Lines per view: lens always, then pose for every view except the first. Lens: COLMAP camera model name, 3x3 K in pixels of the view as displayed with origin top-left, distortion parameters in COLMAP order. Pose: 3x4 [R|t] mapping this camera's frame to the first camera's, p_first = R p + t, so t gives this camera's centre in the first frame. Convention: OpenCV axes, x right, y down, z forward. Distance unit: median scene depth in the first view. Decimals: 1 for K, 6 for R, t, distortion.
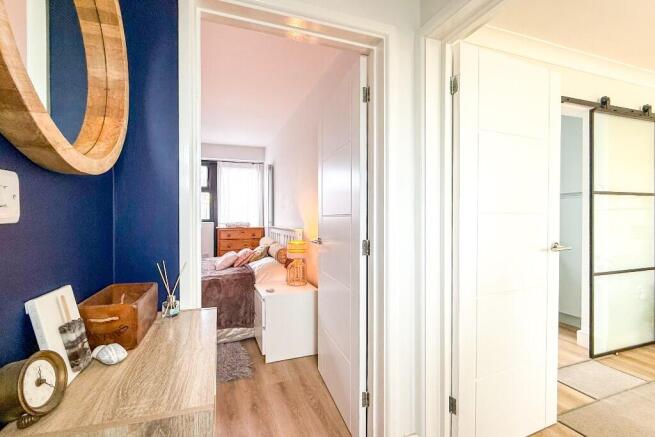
lens RADIAL K [[287.6, 0, 327.5], [0, 287.6, 218.5], [0, 0, 1]] dist [0.000776, 0.000134]
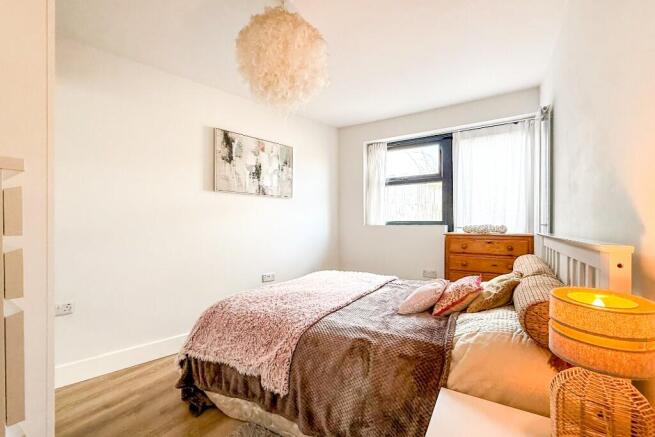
lens RADIAL K [[287.6, 0, 327.5], [0, 287.6, 218.5], [0, 0, 1]] dist [0.000776, 0.000134]
pose [[0.593136, -0.010329, -0.805036, -0.025504], [-0.006306, 0.999827, -0.017474, 0.011700], [0.805078, 0.015441, 0.592968, 0.404914]]
